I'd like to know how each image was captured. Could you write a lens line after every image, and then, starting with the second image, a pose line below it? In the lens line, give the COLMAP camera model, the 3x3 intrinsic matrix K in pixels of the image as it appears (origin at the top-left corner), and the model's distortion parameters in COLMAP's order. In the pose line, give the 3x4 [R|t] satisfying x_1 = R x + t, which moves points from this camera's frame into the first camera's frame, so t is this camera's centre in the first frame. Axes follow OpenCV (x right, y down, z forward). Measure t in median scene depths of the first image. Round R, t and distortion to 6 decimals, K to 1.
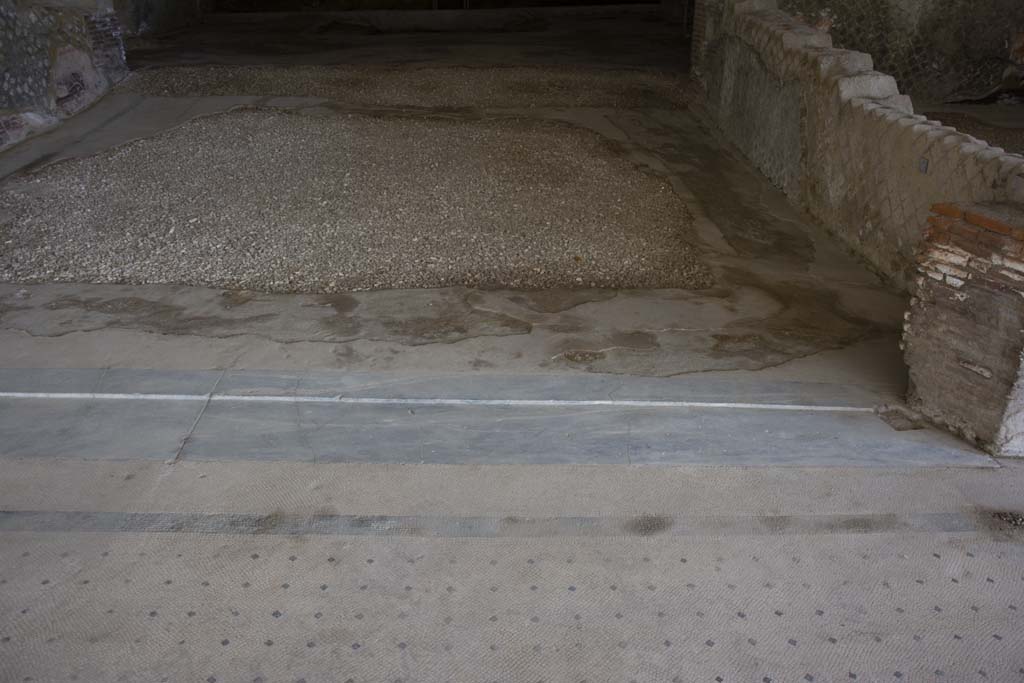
lens RADIAL K [[819.3, 0, 512.0], [0, 819.3, 341.5], [0, 0, 1]] dist [-0.156929, 0.147279]
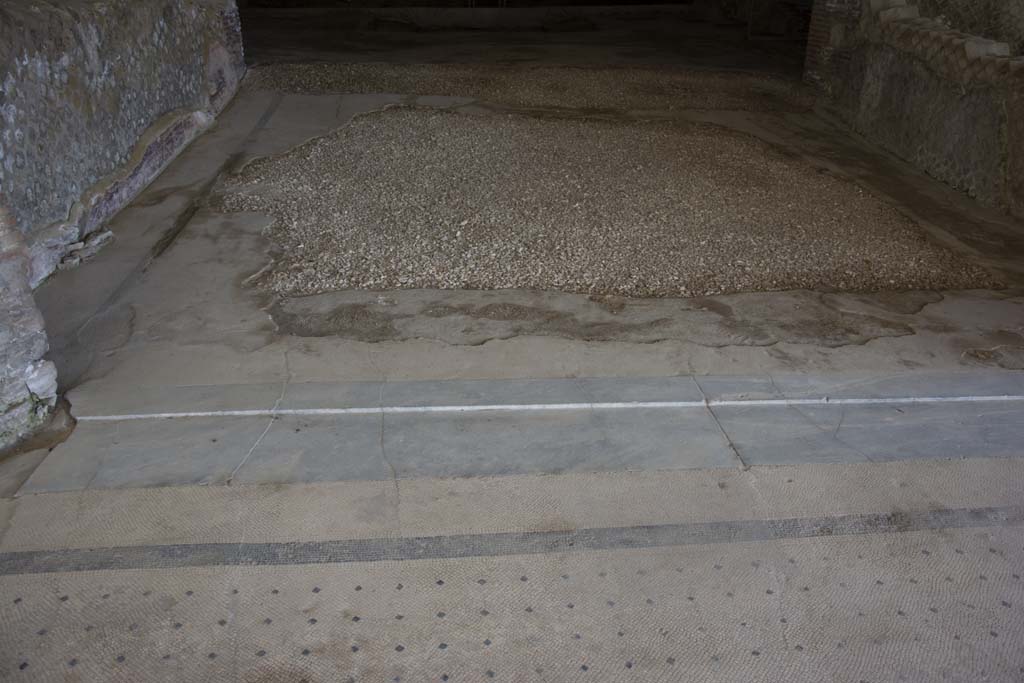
lens RADIAL K [[819.3, 0, 512.0], [0, 819.3, 341.5], [0, 0, 1]] dist [-0.156929, 0.147279]
pose [[0.997565, -0.017820, 0.067434, -0.281894], [0.017520, 0.999834, 0.005030, -0.007054], [-0.067513, -0.003836, 0.997711, 0.002031]]
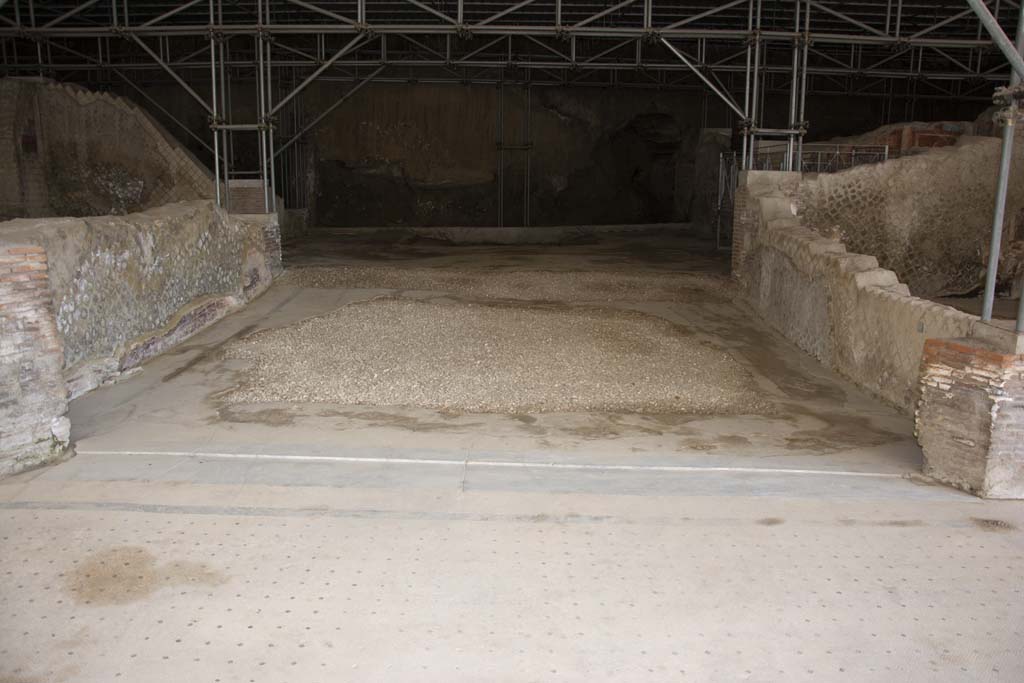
lens RADIAL K [[794.4, 0, 512.0], [0, 794.4, 341.5], [0, 0, 1]] dist [-0.157714, 0.122440]
pose [[0.999537, 0.006532, -0.029714, -0.101456], [-0.013708, 0.968615, -0.248186, 0.089186], [0.027160, 0.248479, 0.968257, -0.204981]]
